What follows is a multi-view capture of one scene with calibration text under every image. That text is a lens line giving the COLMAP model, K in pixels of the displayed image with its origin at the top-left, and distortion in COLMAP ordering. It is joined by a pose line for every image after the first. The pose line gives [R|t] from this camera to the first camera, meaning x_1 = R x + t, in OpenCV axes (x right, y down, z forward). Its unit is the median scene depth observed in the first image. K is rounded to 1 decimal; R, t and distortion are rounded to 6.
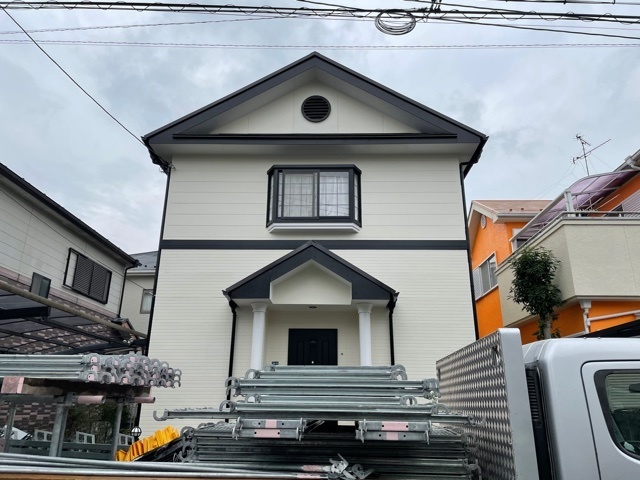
lens RADIAL K [[484.8, 0, 323.0], [0, 484.8, 234.1], [0, 0, 1]] dist [0.059594, -0.068946]
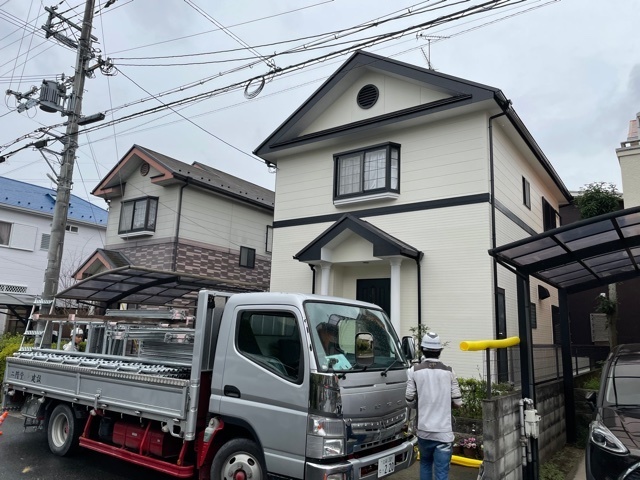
lens RADIAL K [[484.8, 0, 324.9], [0, 484.8, 239.6], [0, 0, 1]] dist [0.059594, -0.068946]
pose [[0.833492, -0.085912, -0.545811, 0.549562], [0.156279, 0.984157, 0.083742, -0.031327], [0.529969, -0.155097, 0.833713, -0.110826]]
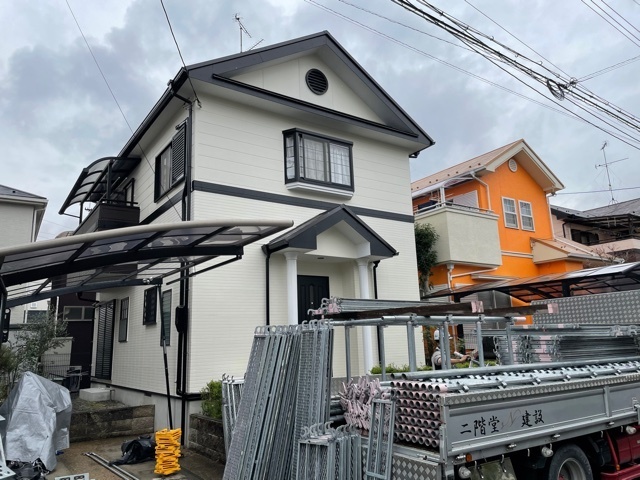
lens RADIAL K [[484.8, 0, 318.5], [0, 484.8, 239.7], [0, 0, 1]] dist [0.059594, -0.068946]
pose [[0.812056, 0.082836, 0.577671, -0.662740], [-0.147735, 0.986811, 0.066171, 0.026234], [-0.564571, -0.139077, 0.813583, 0.041380]]
